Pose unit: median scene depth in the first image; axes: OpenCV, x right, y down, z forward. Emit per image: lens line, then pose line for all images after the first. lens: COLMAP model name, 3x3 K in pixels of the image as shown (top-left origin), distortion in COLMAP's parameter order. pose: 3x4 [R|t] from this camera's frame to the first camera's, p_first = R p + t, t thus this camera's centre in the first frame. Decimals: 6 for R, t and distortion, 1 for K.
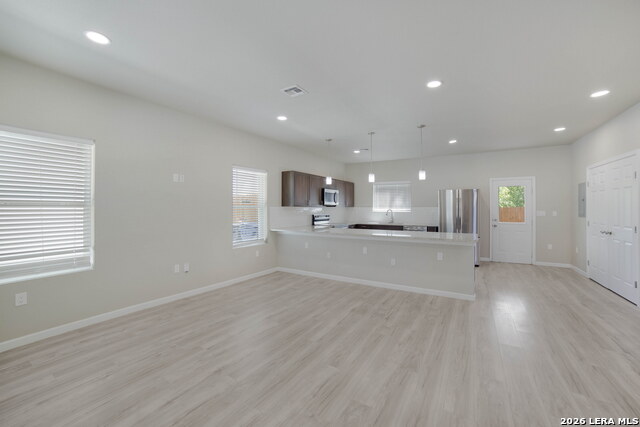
lens RADIAL K [[271.3, 0, 319.5], [0, 271.3, 207.2], [0, 0, 1]] dist [-0.003342, -0.000125]
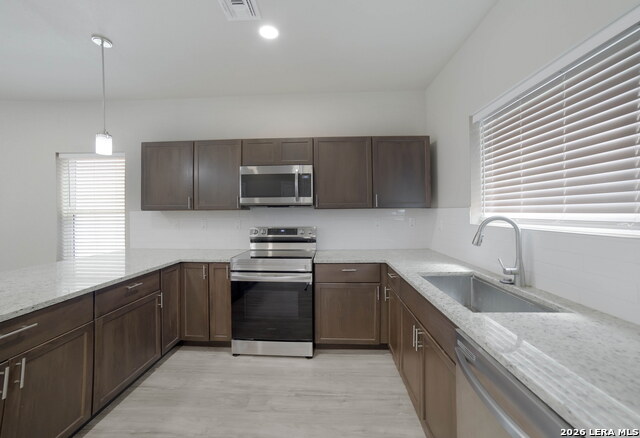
lens RADIAL K [[271.7, 0, 306.6], [0, 271.7, 208.3], [0, 0, 1]] dist [0.002738, 0.000330]
pose [[0.441280, -0.019858, -0.897150, 0.416712], [0.009655, 0.999802, -0.017381, 0.004670], [0.897318, -0.000992, 0.441384, 0.851781]]
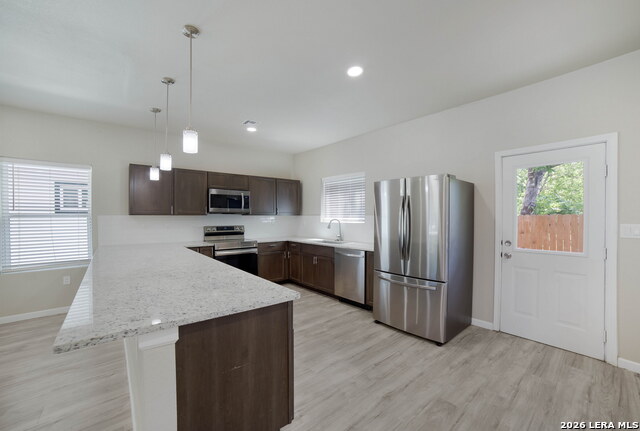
lens RADIAL K [[269.0, 0, 312.4], [0, 269.0, 216.5], [0, 0, 1]] dist [0.000780, 0.000183]
pose [[0.925939, -0.003060, -0.377660, 0.489458], [0.003420, 0.999994, 0.000284, 0.002359], [0.377657, -0.001555, 0.925944, 0.438616]]
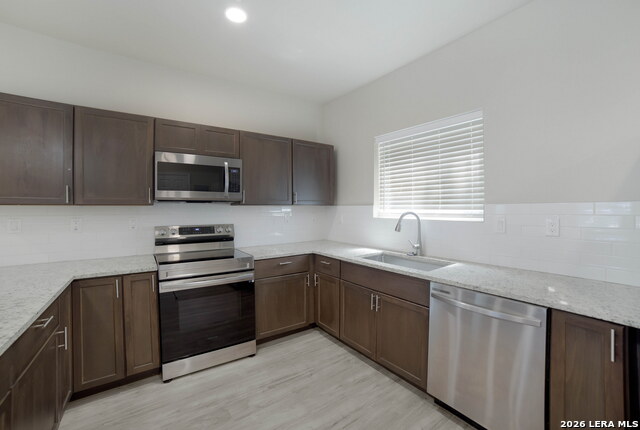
lens RADIAL K [[285.4, 0, 317.5], [0, 285.4, 207.3], [0, 0, 1]] dist [-0.000864, 0.000135]
pose [[0.903621, -0.006434, -0.428285, 0.333826], [0.006627, 0.999977, -0.001039, 0.002854], [0.428282, -0.001899, 0.903643, 0.719450]]
